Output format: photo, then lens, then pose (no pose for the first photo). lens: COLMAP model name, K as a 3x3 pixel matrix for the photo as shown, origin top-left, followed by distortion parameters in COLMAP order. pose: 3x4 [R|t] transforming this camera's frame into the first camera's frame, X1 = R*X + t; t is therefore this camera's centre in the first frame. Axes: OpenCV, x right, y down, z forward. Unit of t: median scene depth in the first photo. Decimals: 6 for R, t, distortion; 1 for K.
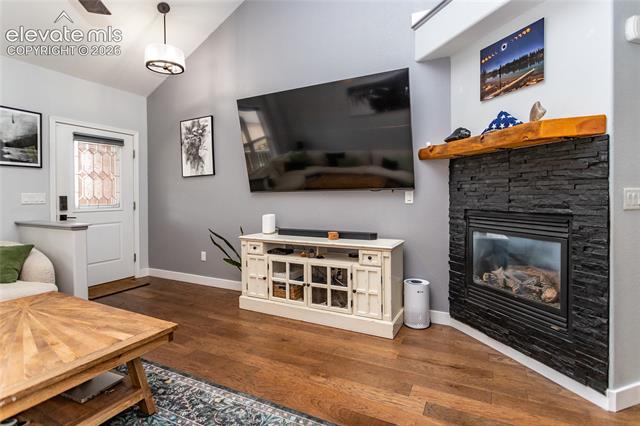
lens RADIAL K [[300.3, 0, 335.7], [0, 300.3, 191.5], [0, 0, 1]] dist [-0.000621, -0.000058]
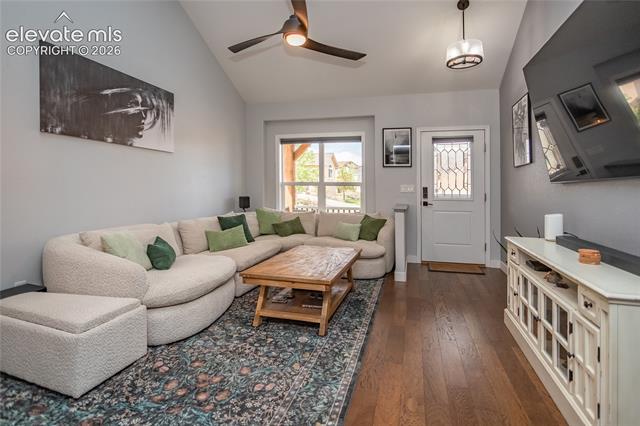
lens RADIAL K [[334.8, 0, 343.6], [0, 334.8, 186.1], [0, 0, 1]] dist [-0.002129, -0.000423]
pose [[0.216458, -0.000055, -0.976292, 0.693032], [0.004379, 0.999990, 0.000914, 0.010997], [0.976282, -0.004473, 0.216457, 0.530496]]
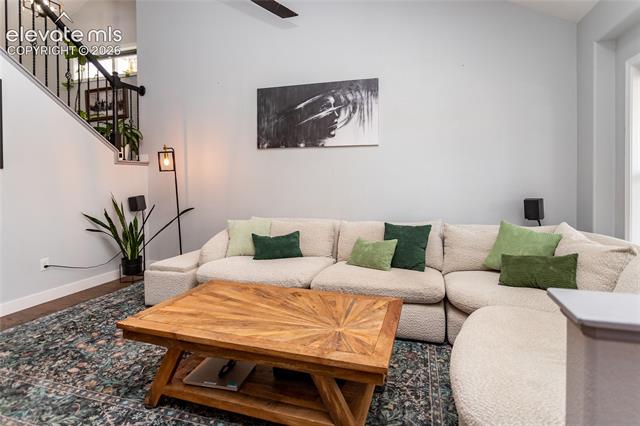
lens RADIAL K [[334.8, 0, 343.6], [0, 334.8, 186.1], [0, 0, 1]] dist [-0.002129, -0.000423]
pose [[-0.991891, 0.015603, -0.126129, -0.791320], [0.015287, 0.999877, 0.003471, 0.019093], [0.126168, 0.001515, -0.992008, 1.528795]]
